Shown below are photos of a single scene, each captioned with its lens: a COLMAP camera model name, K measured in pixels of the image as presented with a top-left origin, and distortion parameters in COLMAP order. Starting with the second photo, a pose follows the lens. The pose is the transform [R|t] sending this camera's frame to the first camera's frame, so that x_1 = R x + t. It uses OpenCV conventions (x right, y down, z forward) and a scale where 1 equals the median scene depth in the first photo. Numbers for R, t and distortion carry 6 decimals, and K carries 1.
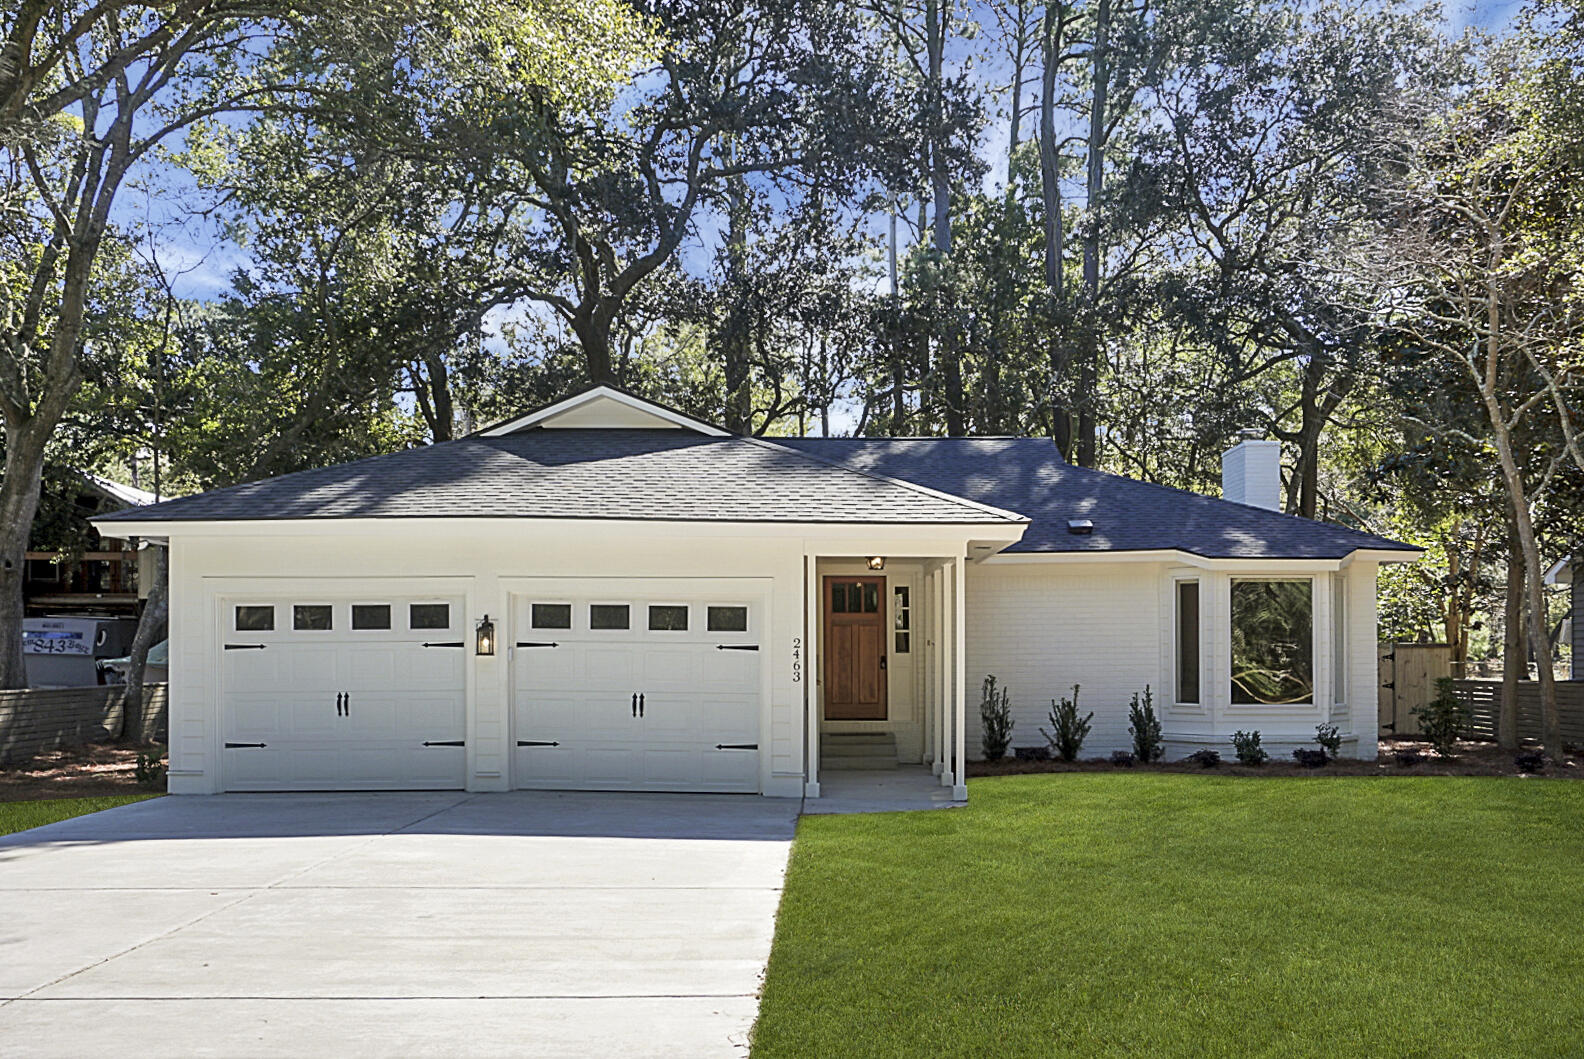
lens RADIAL K [[1591.7, 0, 792.0], [0, 1591.7, 529.5], [0, 0, 1]] dist [-0.122088, -0.000972]
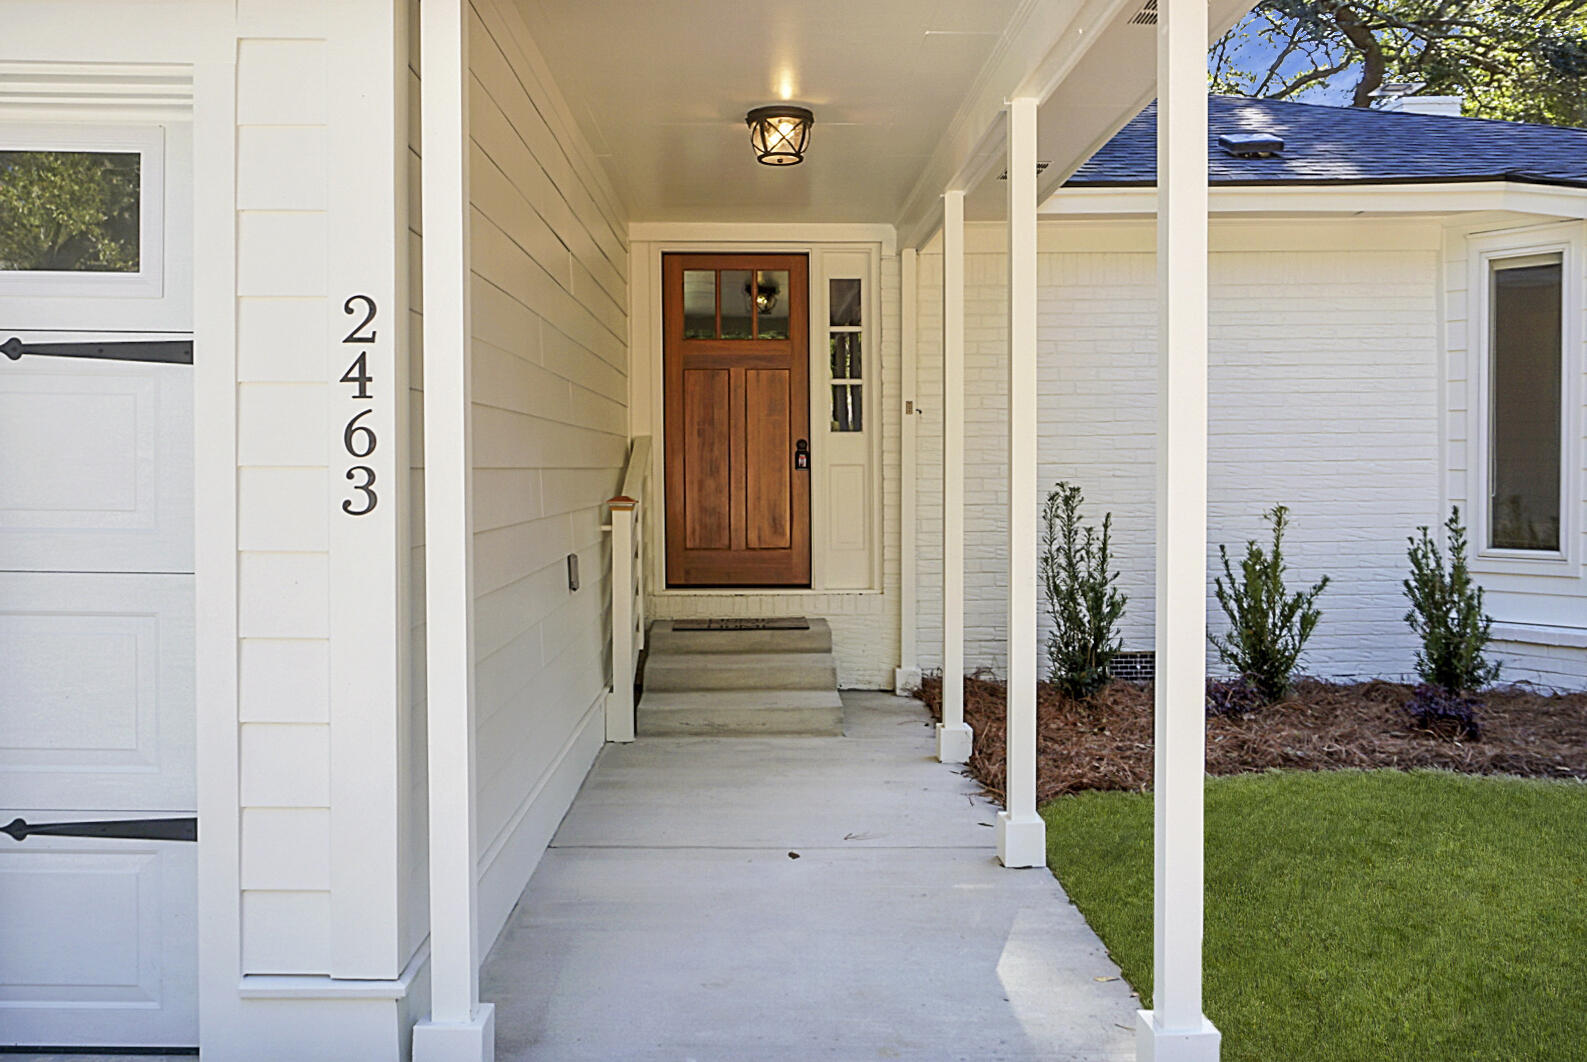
lens RADIAL K [[1396.2, 0, 793.5], [0, 1396.2, 531.0], [0, 0, 1]] dist [0.001336, 0.000684]
pose [[0.998649, -0.004909, 0.051724, 0.037418], [-0.001555, 0.992255, 0.124207, 0.060280], [-0.051934, -0.124120, 0.990907, 0.655640]]
